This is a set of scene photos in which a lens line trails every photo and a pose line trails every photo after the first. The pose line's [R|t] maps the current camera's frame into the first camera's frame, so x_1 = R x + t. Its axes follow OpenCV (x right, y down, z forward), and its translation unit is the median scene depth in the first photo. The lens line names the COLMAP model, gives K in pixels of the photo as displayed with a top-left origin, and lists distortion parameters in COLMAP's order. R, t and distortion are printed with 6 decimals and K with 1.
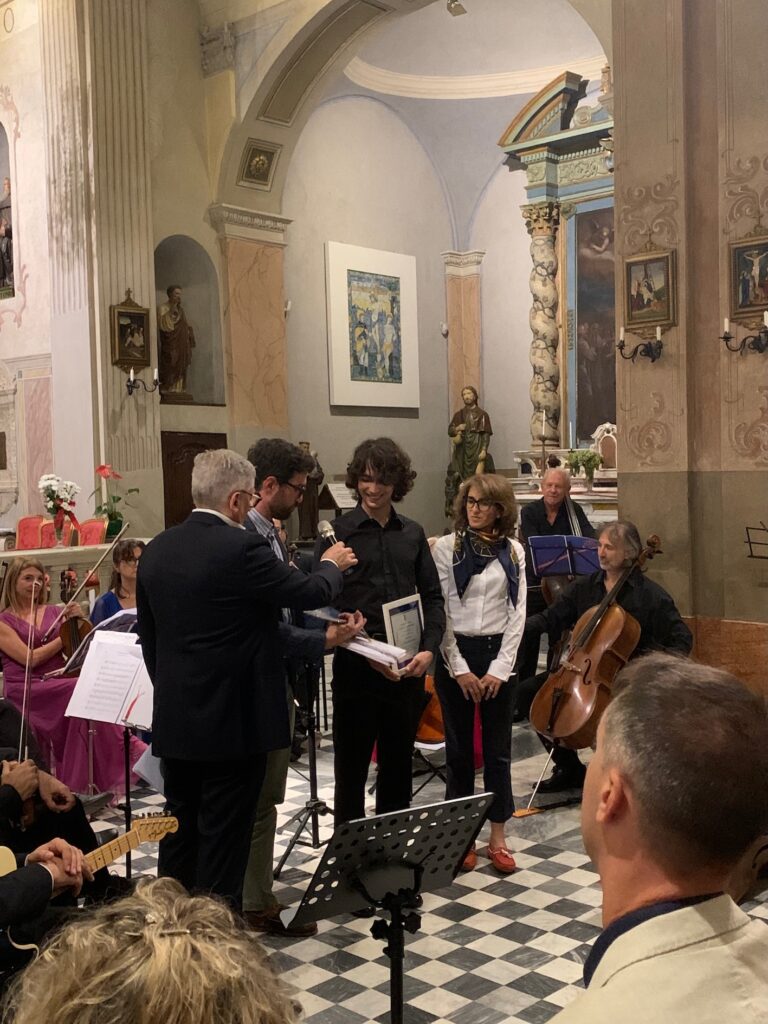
lens RADIAL K [[1177.8, 0, 395.0], [0, 1177.8, 504.7], [0, 0, 1]] dist [0.174357, -0.507331]
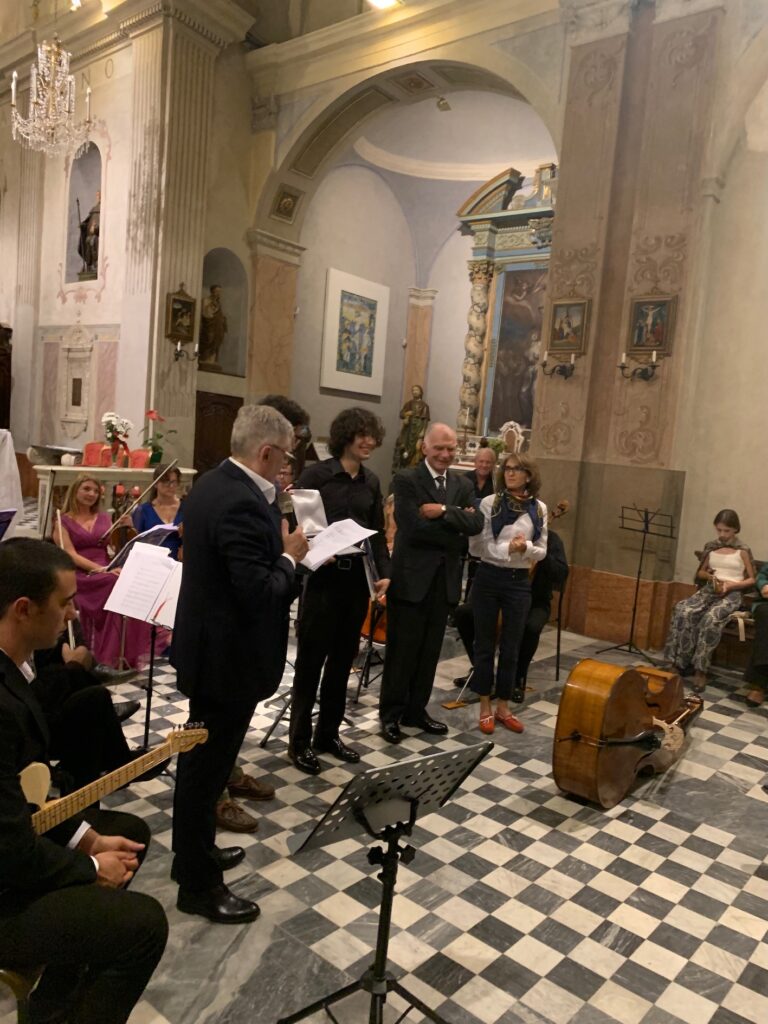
lens RADIAL K [[777.7, 0, 396.3], [0, 777.7, 513.5], [0, 0, 1]] dist [0.022512, -0.021194]
pose [[0.992105, 0.101734, 0.073337, -0.018763], [-0.106239, 0.992505, 0.060395, 0.000121], [-0.066643, -0.067709, 0.995477, 0.074597]]
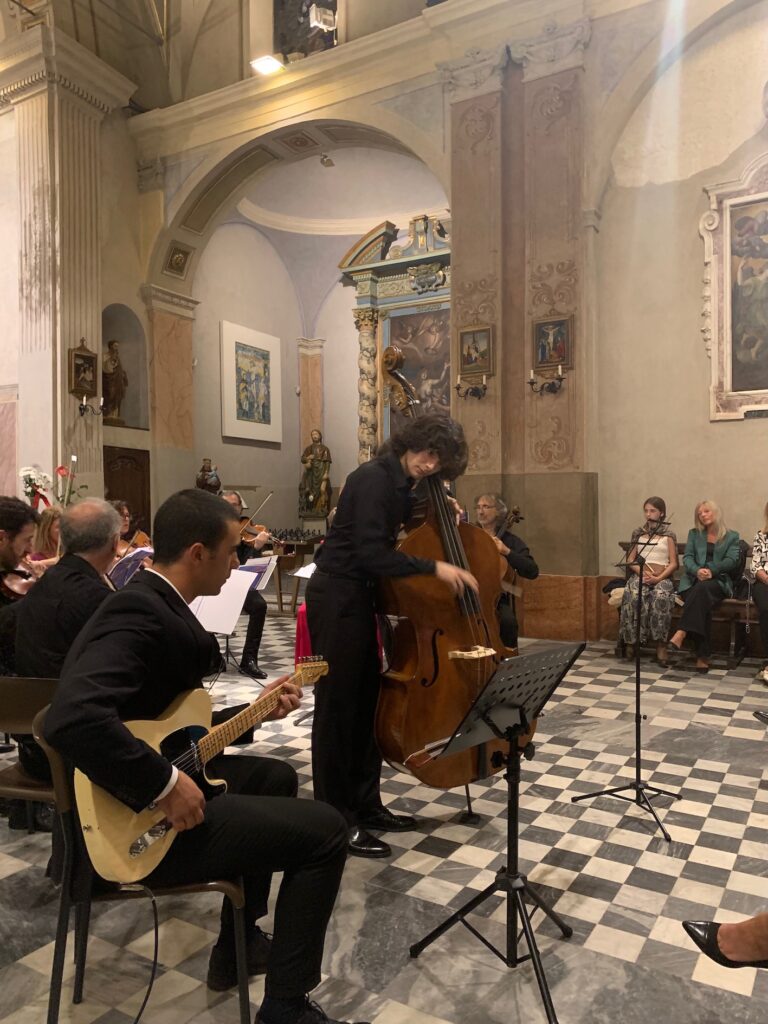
lens RADIAL K [[775.7, 0, 390.1], [0, 775.7, 506.7], [0, 0, 1]] dist [0.027555, -0.030266]
pose [[0.975090, 0.018033, 0.221074, -0.069763], [-0.010863, 0.999376, -0.033603, 0.032112], [-0.221542, 0.030364, 0.974678, 0.064570]]
